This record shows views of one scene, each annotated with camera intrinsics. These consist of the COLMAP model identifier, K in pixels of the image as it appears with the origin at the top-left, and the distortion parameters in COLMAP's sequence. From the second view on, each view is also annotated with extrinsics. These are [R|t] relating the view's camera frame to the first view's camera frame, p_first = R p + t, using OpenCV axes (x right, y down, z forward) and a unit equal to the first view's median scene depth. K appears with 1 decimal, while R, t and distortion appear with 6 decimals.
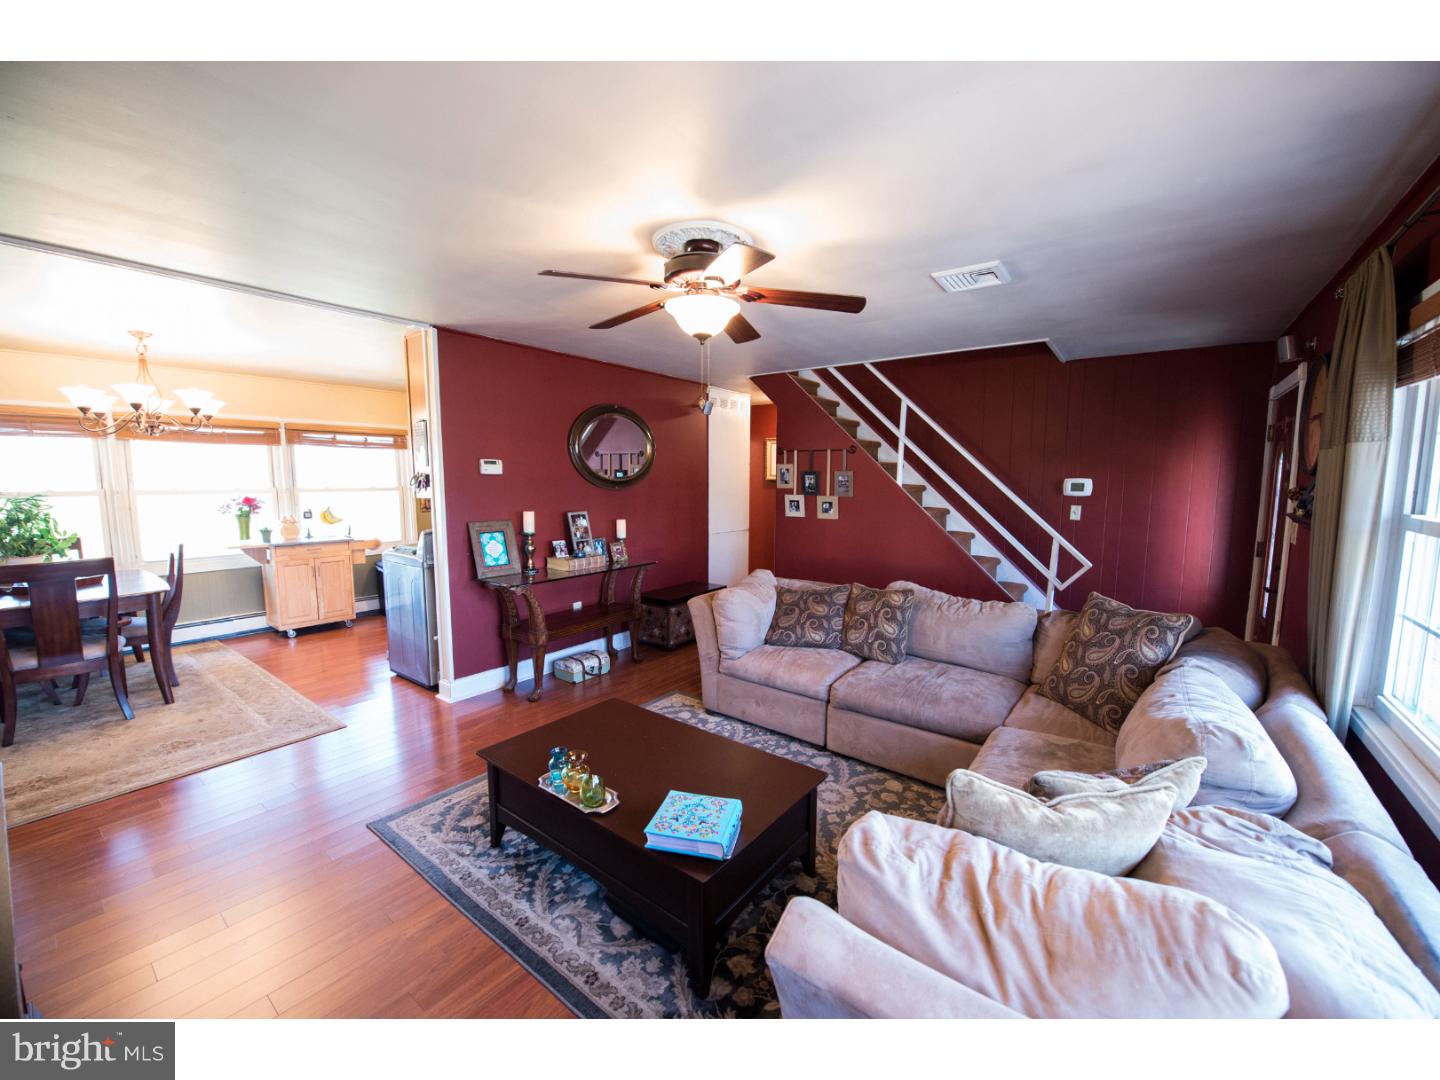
lens RADIAL K [[577.0, 0, 720.0], [0, 577.0, 540.0], [0, 0, 1]] dist [-0.028932, 0.000000]
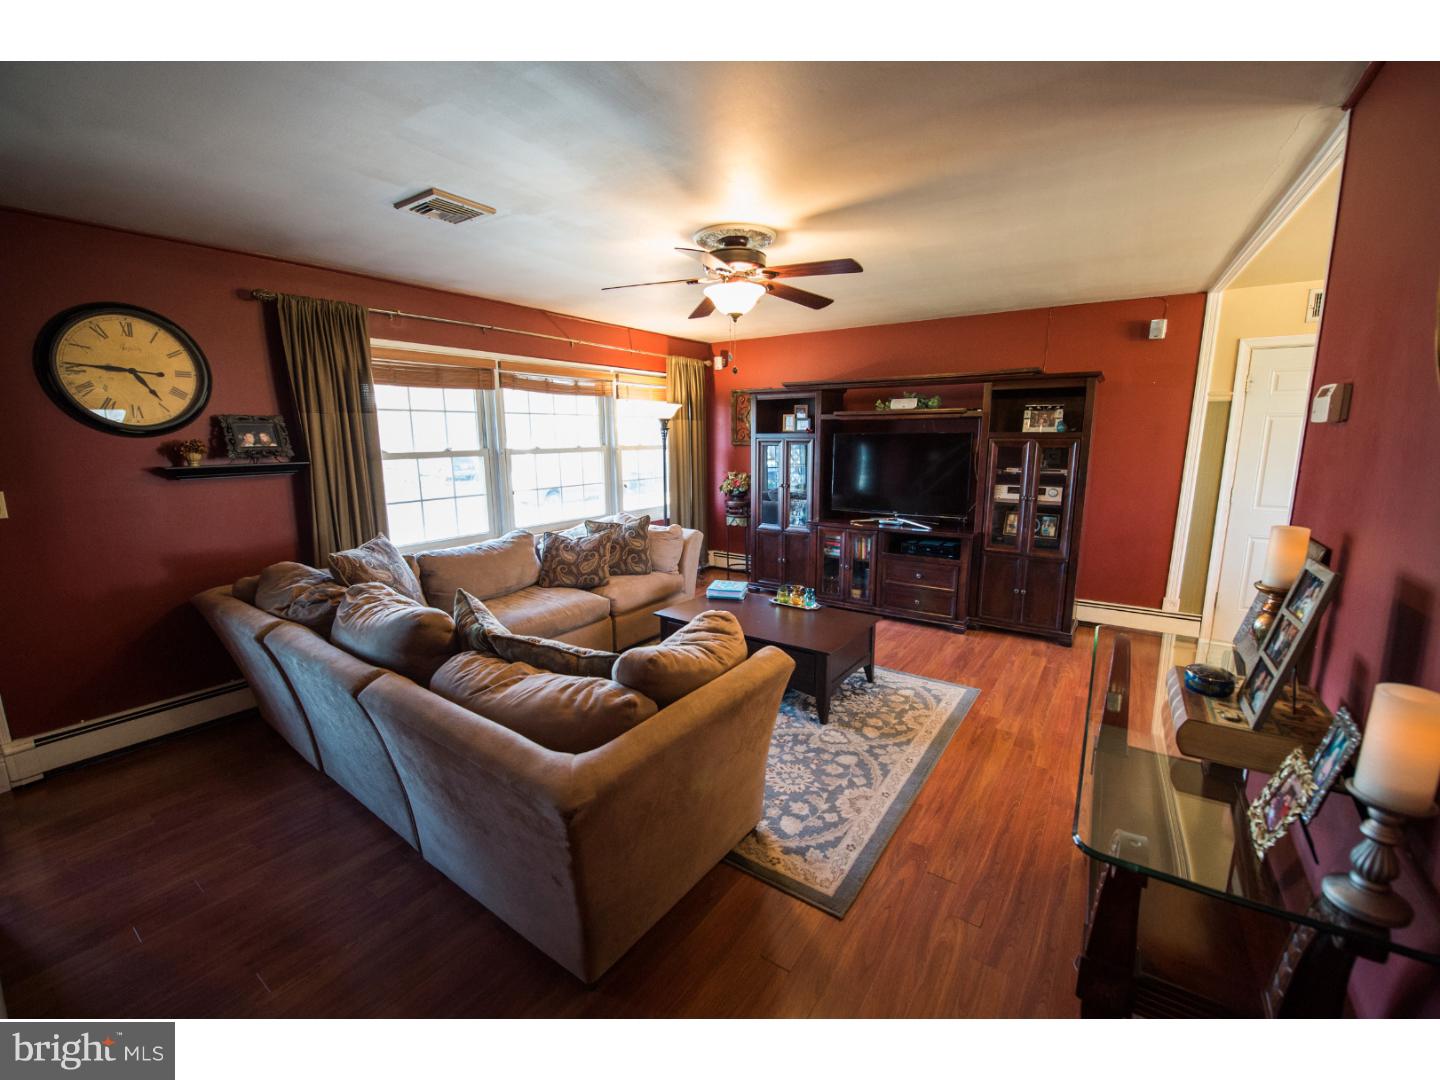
lens RADIAL K [[588.0, 0, 720.0], [0, 588.0, 540.0], [0, 0, 1]] dist [-0.001259, -0.000080]
pose [[-0.999052, 0.007691, -0.042852, 0.035501], [-0.004786, 0.958907, 0.283680, -0.153351], [0.043273, 0.283616, -0.957961, 1.408922]]
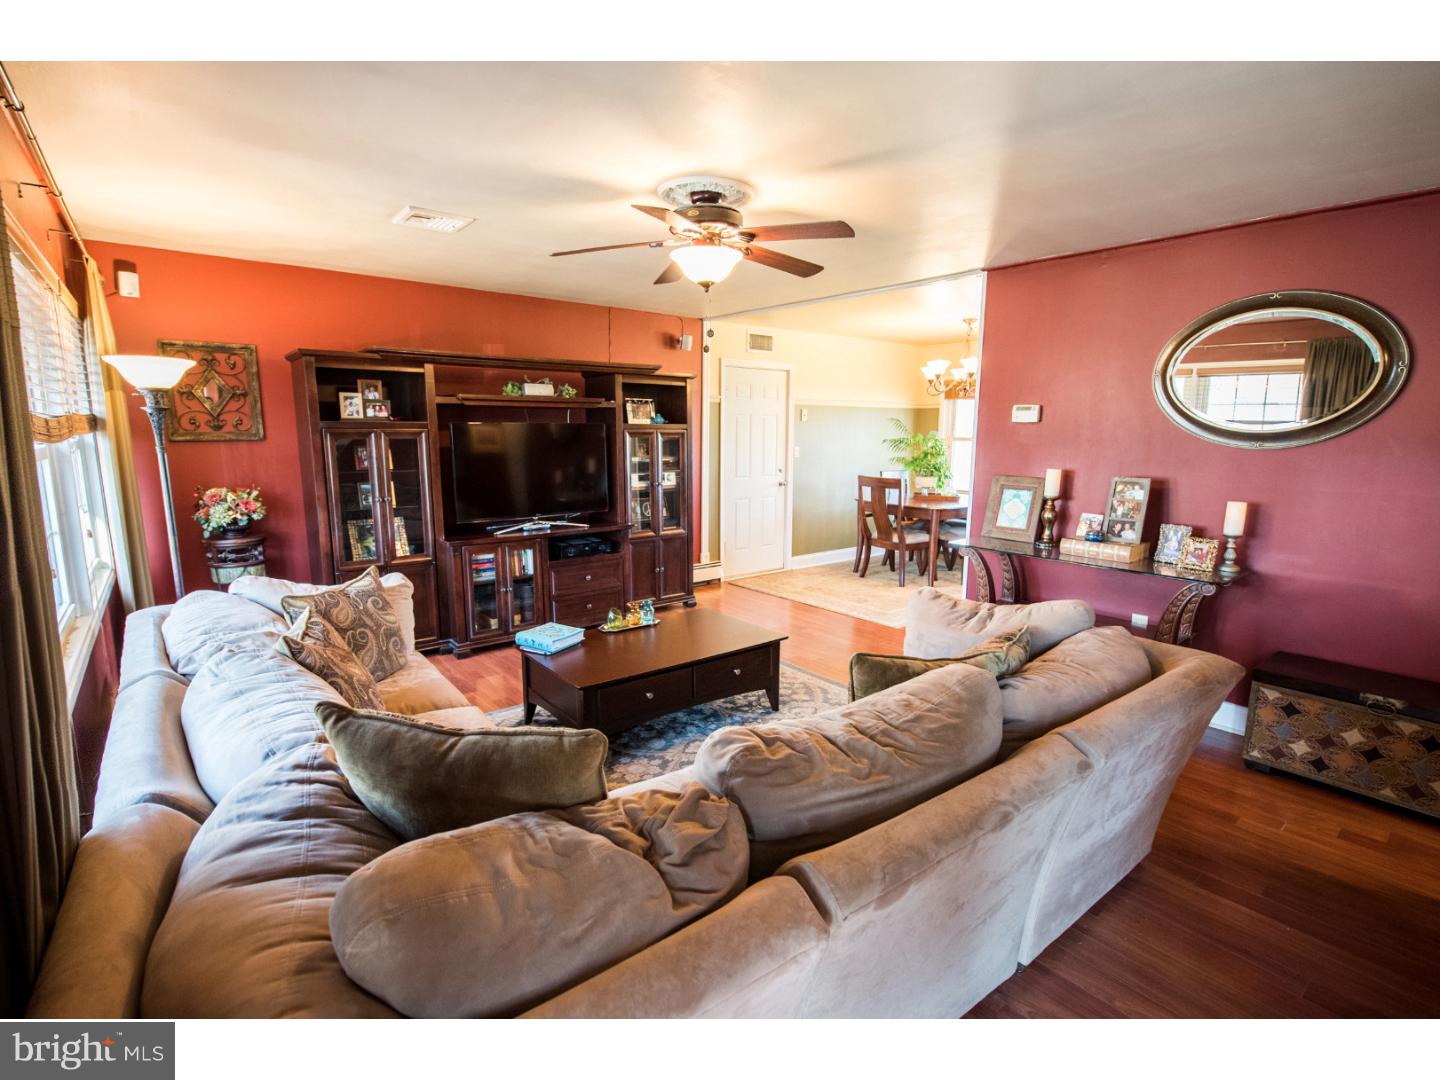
lens RADIAL K [[708.6, 0, 720.0], [0, 708.6, 540.0], [0, 0, 1]] dist [0.001120, 0.000082]
pose [[-0.252234, 0.145776, -0.956623, 0.766705], [-0.111947, 0.977554, 0.178483, -0.081320], [0.961169, 0.152110, -0.230253, 0.842478]]
